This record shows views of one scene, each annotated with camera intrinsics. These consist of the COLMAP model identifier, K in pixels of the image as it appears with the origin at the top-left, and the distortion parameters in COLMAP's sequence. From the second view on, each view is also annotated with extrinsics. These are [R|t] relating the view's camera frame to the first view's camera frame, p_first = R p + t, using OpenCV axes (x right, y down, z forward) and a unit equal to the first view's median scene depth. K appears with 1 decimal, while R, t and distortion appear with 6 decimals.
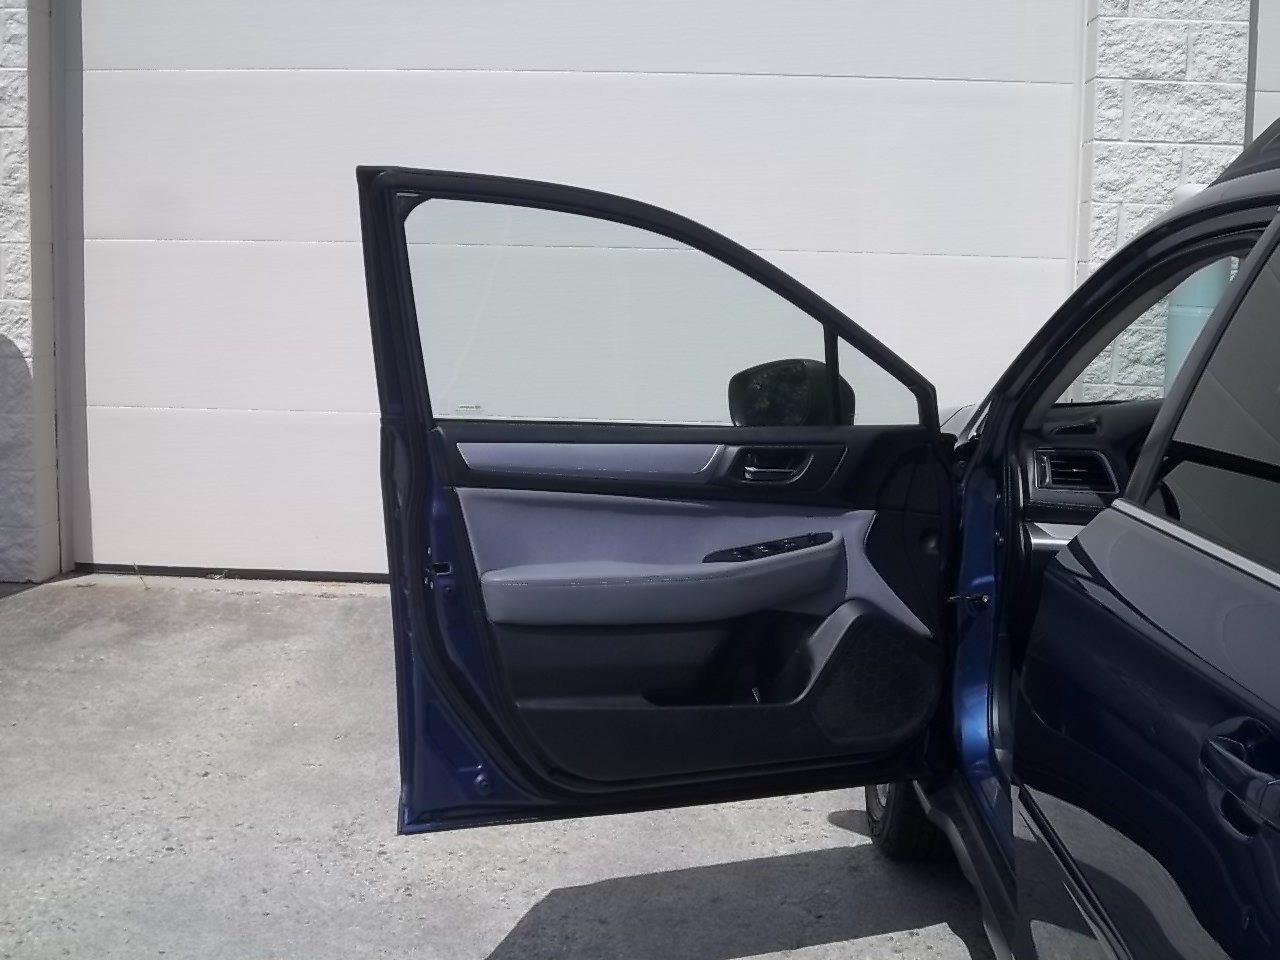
lens RADIAL K [[1752.6, 0, 677.2], [0, 1752.6, 509.3], [0, 0, 1]] dist [-0.128765, 0.000000]
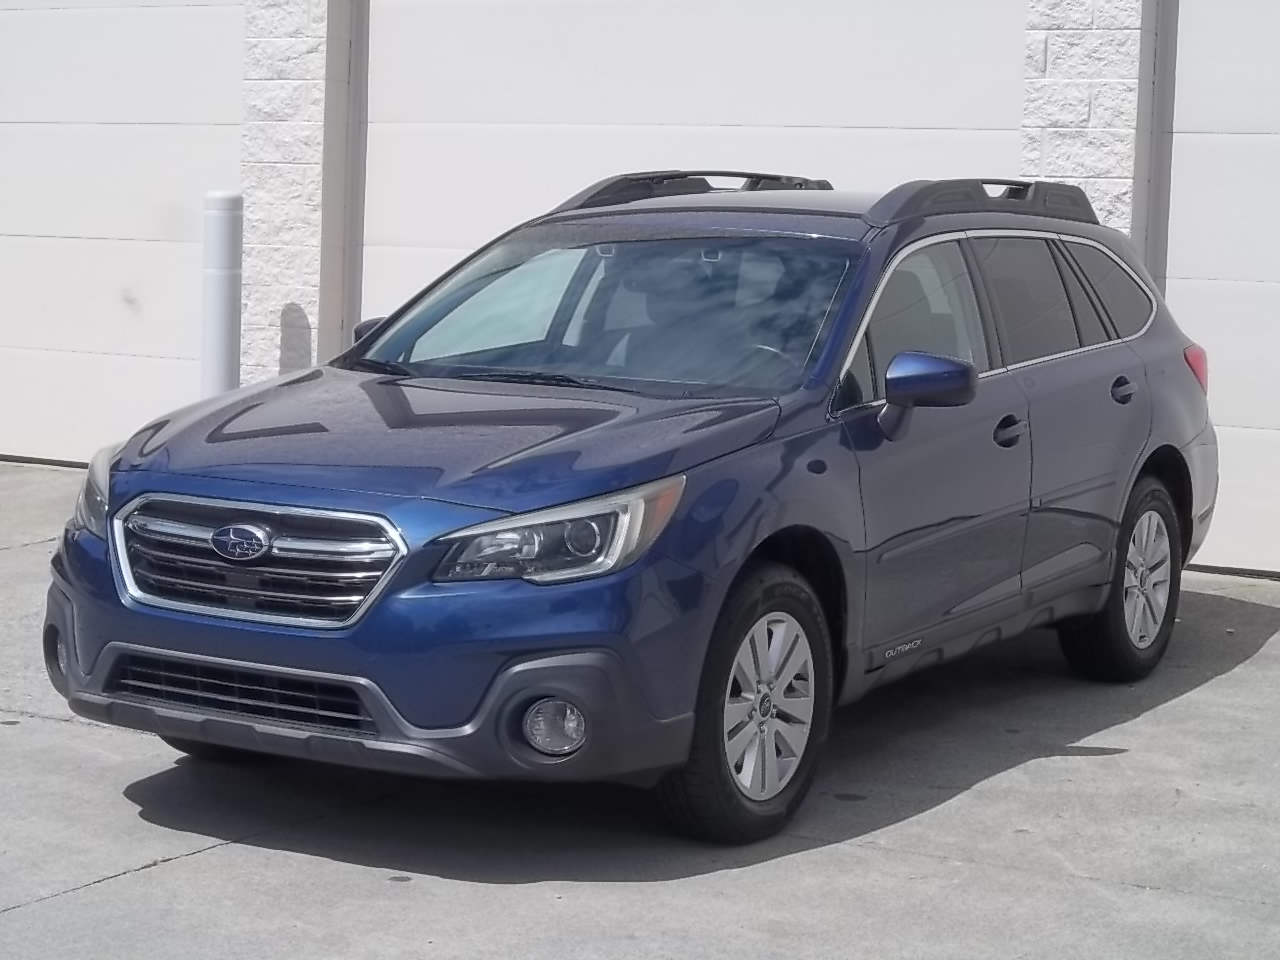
lens RADIAL K [[2657.8, 0, 677.3], [0, 2657.8, 442.9], [0, 0, 1]] dist [-0.085861, 0.000000]
pose [[0.893076, 0.043921, -0.447757, 0.896679], [-0.086035, 0.993529, -0.074144, 0.145073], [0.441603, 0.104739, 0.891076, -0.815977]]
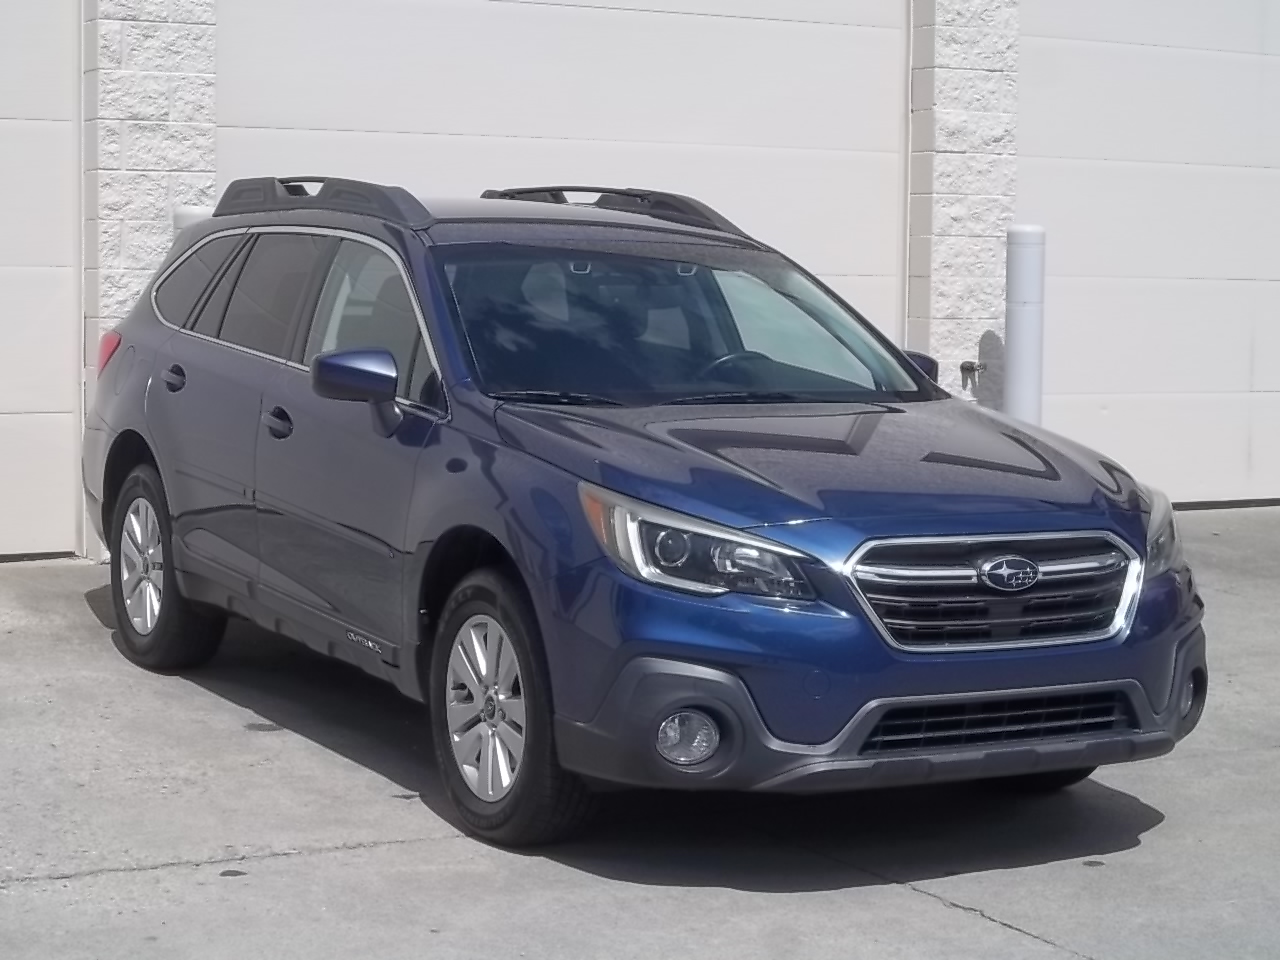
lens RADIAL K [[2657.8, 0, 640.6], [0, 2657.8, 476.9], [0, 0, 1]] dist [-0.085861, 0.000000]
pose [[0.849585, -0.052764, 0.524806, -0.431192], [0.086215, 0.995494, -0.039482, 0.111484], [-0.520358, 0.078790, 0.850305, -0.782782]]
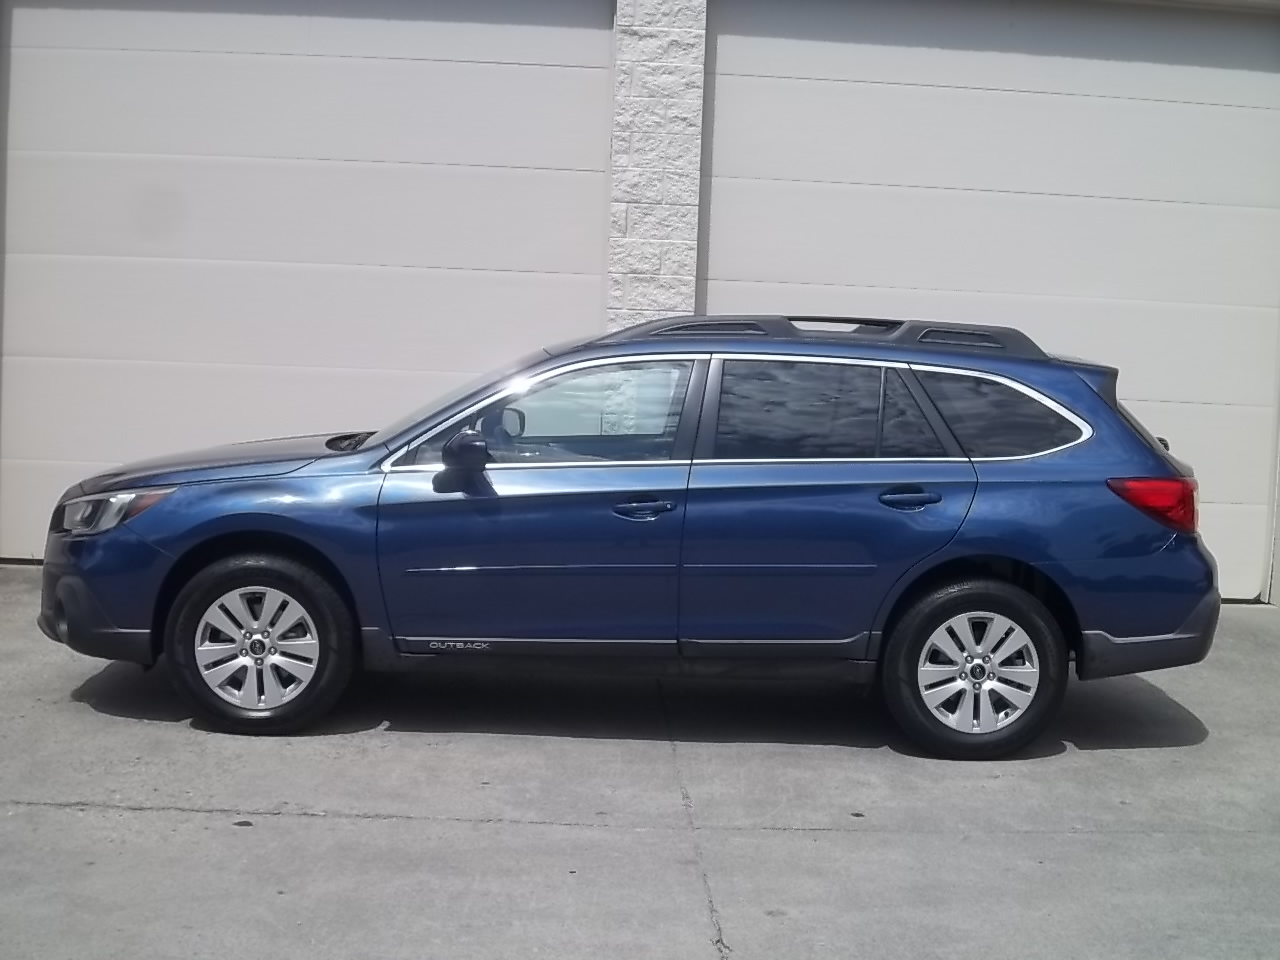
lens RADIAL K [[1752.6, 0, 642.5], [0, 1752.6, 479.7], [0, 0, 1]] dist [-0.128765, 0.000000]
pose [[0.995728, 0.011500, 0.091613, 0.119130], [-0.003154, 0.995870, -0.090734, 0.115252], [-0.092278, 0.090057, 0.991652, -0.722883]]
